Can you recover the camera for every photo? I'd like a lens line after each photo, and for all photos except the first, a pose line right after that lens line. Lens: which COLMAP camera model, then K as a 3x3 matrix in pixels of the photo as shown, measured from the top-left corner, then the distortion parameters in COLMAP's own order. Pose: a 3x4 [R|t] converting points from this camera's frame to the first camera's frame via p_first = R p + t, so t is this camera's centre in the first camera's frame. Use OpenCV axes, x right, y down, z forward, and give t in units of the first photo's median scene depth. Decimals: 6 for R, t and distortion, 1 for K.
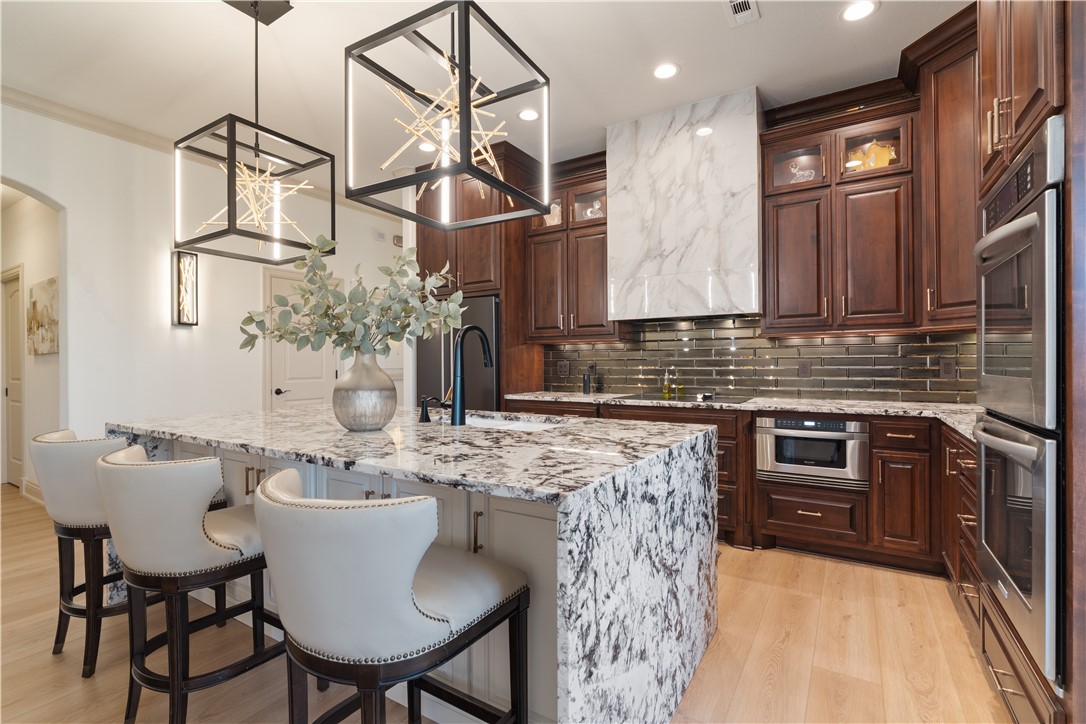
lens RADIAL K [[494.7, 0, 543.0], [0, 494.7, 362.0], [0, 0, 1]] dist [-0.001097, 0.000039]
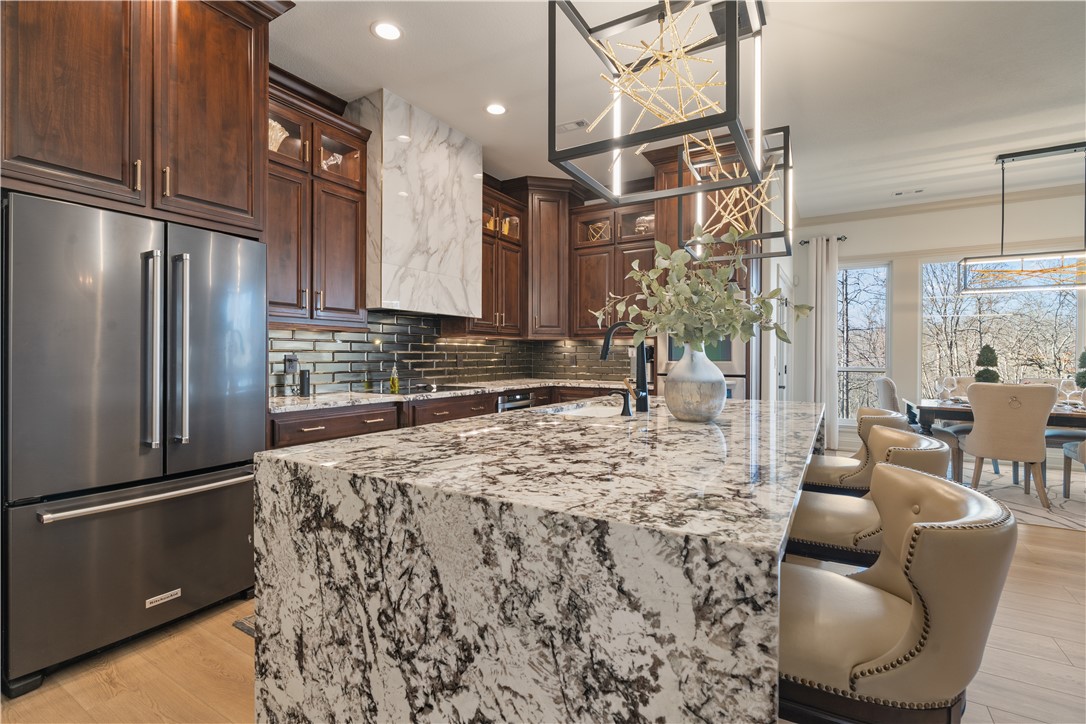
lens RADIAL K [[491.1, 0, 543.7], [0, 491.1, 357.6], [0, 0, 1]] dist [-0.006728, 0.000114]
pose [[-0.008913, 0.001213, 0.999960, -0.794180], [-0.007268, 0.999973, -0.001278, 0.004483], [-0.999934, -0.007279, -0.008904, 0.768659]]
